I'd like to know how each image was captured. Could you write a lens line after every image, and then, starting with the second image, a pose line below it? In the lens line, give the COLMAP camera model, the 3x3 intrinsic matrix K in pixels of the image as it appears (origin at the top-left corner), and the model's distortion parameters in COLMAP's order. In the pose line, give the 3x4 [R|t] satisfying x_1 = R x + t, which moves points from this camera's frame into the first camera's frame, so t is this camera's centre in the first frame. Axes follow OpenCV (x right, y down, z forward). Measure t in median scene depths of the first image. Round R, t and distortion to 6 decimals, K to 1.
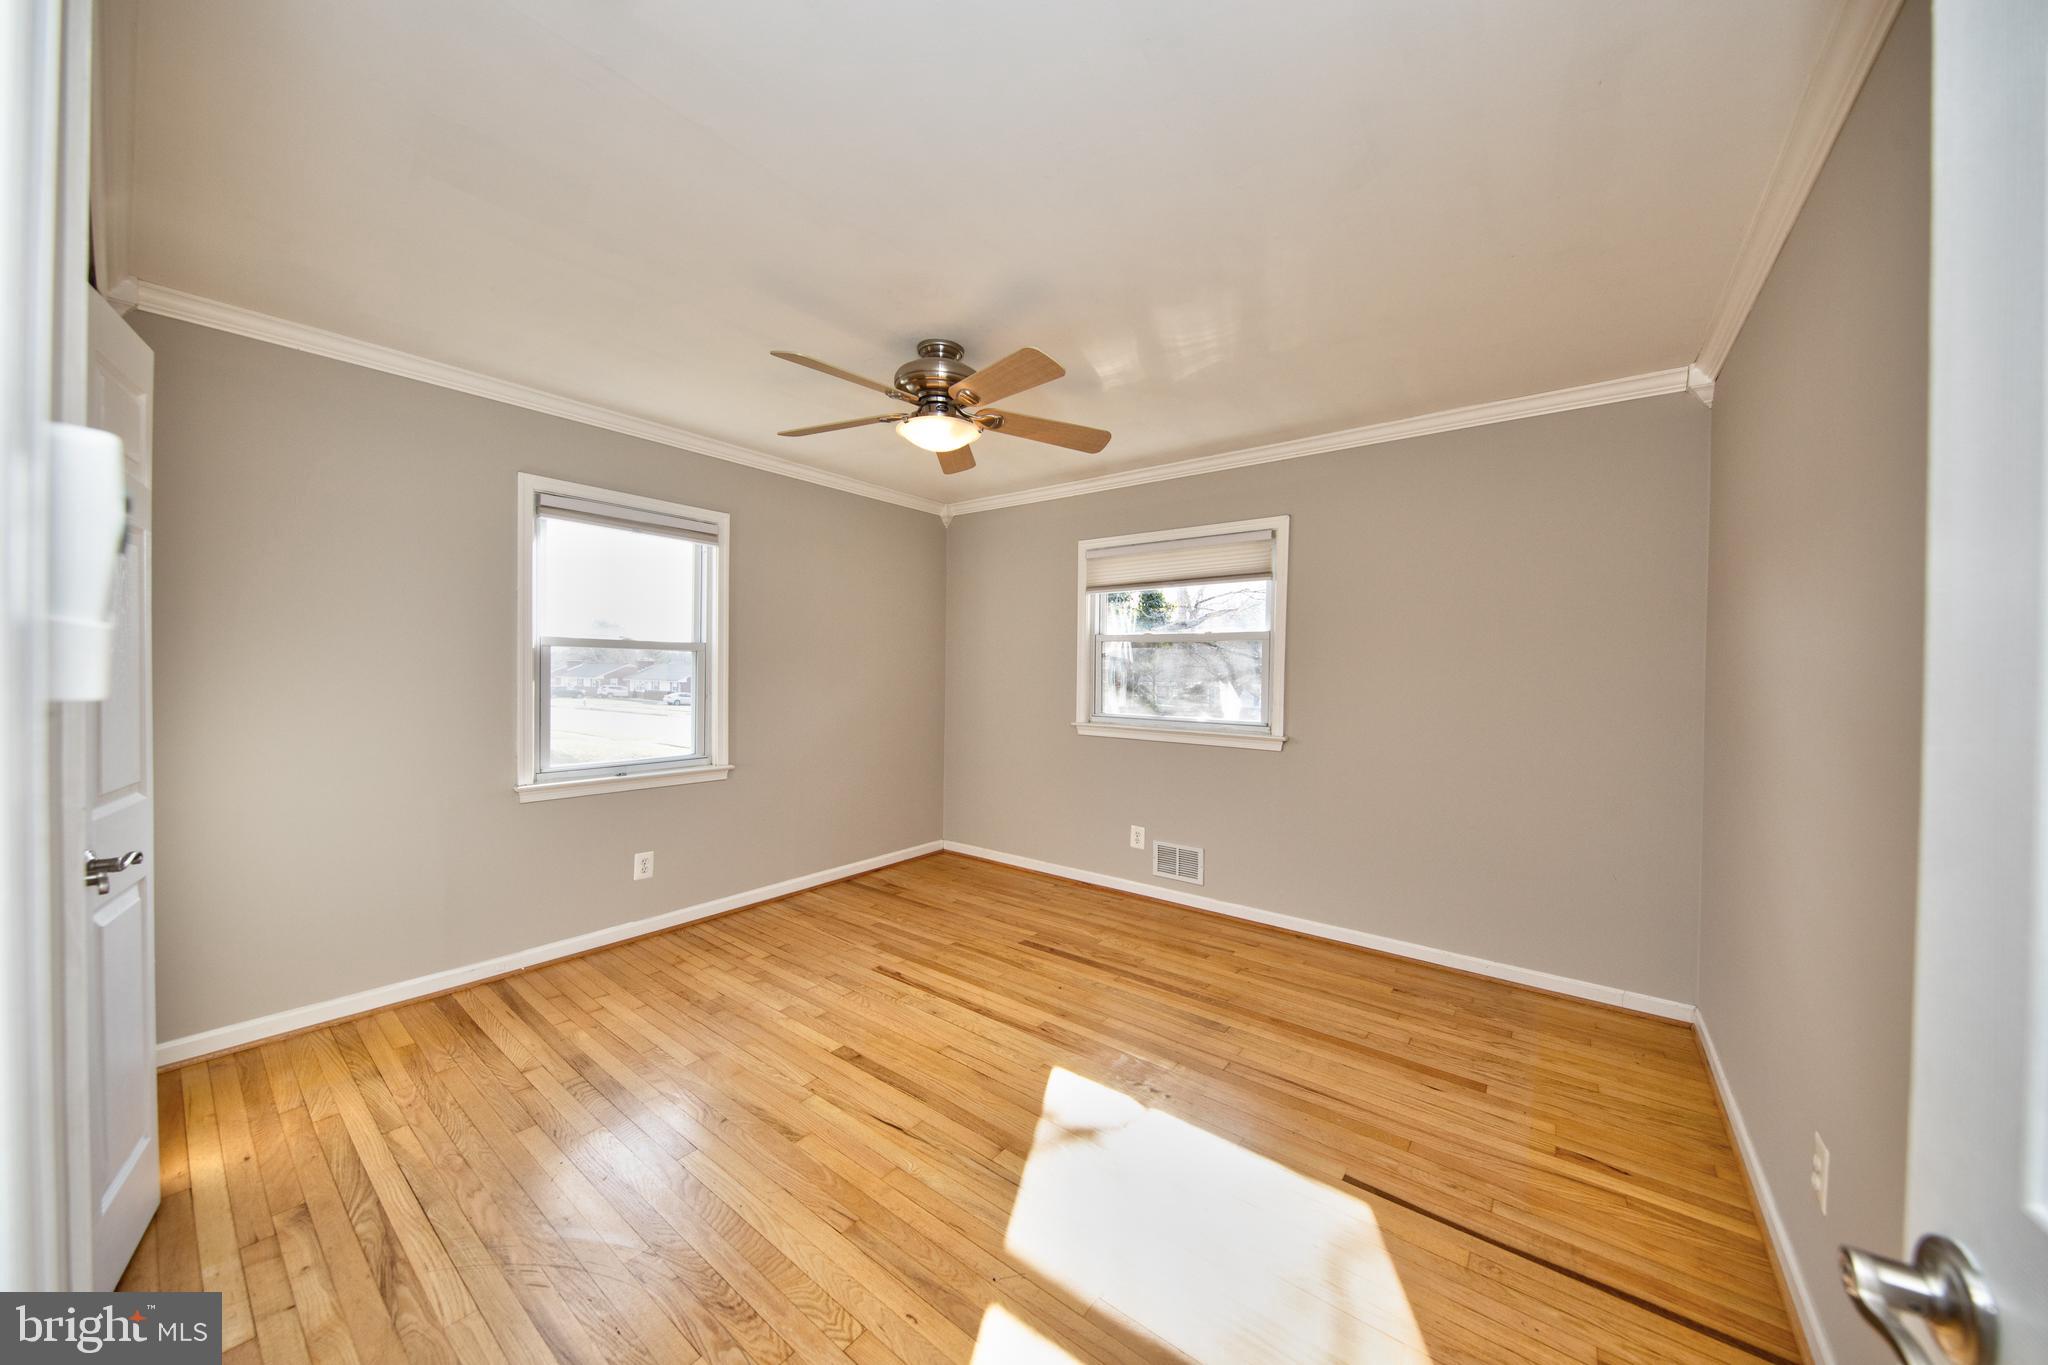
lens RADIAL K [[666.7, 0, 1025.1], [0, 666.7, 678.2], [0, 0, 1]] dist [-0.004619, -0.001717]
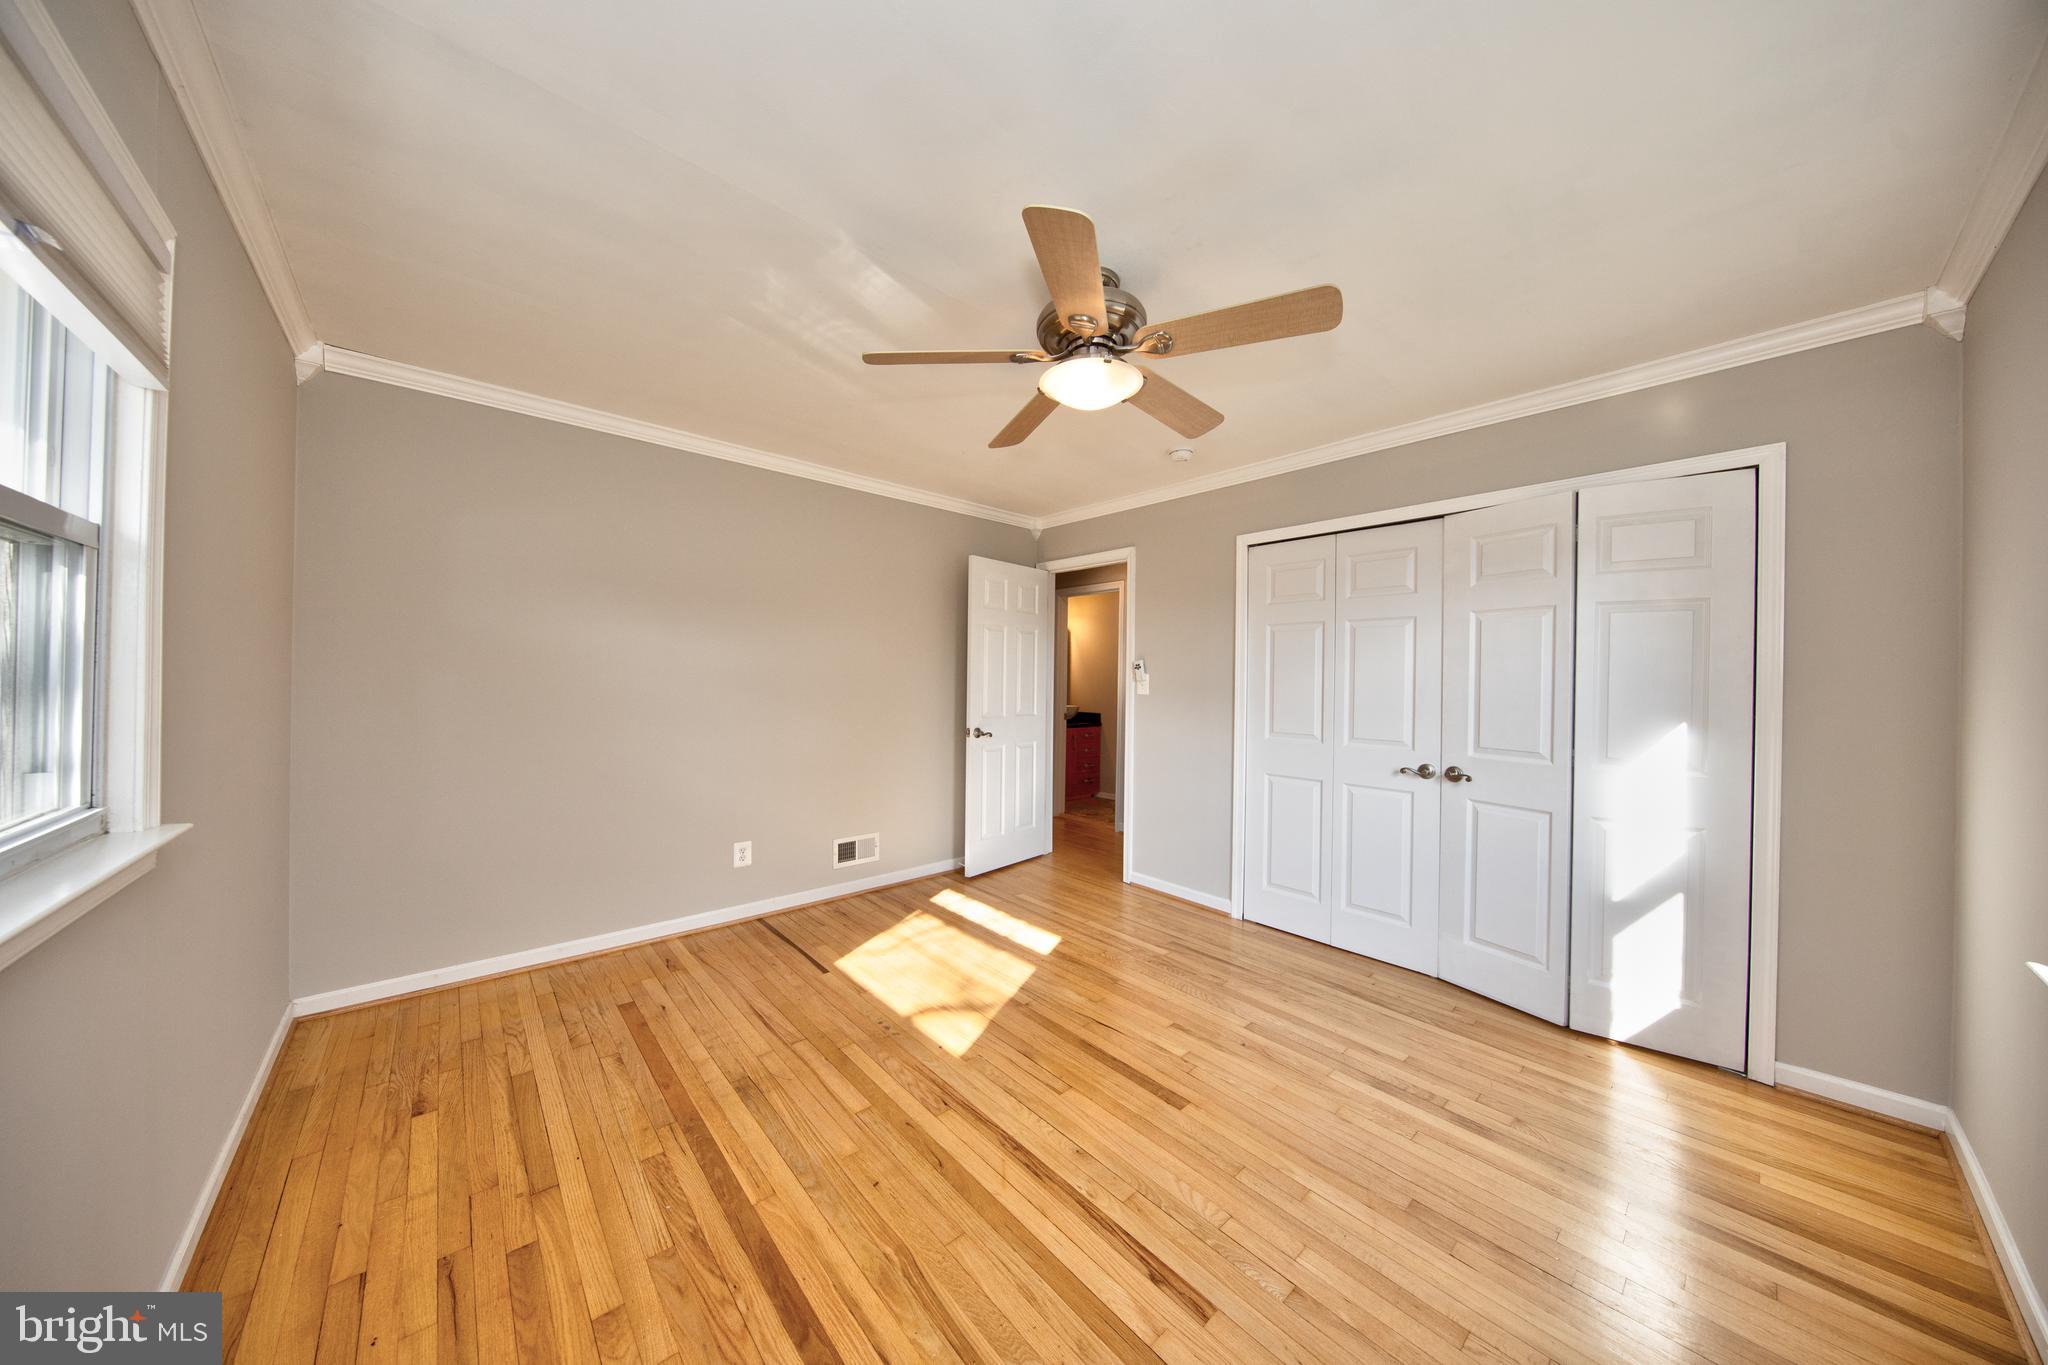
lens RADIAL K [[635.1, 0, 1020.6], [0, 635.1, 679.5], [0, 0, 1]] dist [-0.006187, -0.001251]
pose [[-0.980406, -0.025892, 0.195279, -0.222447], [-0.023580, 0.999622, 0.014158, -0.012637], [-0.195572, 0.009276, -0.980645, 1.909384]]
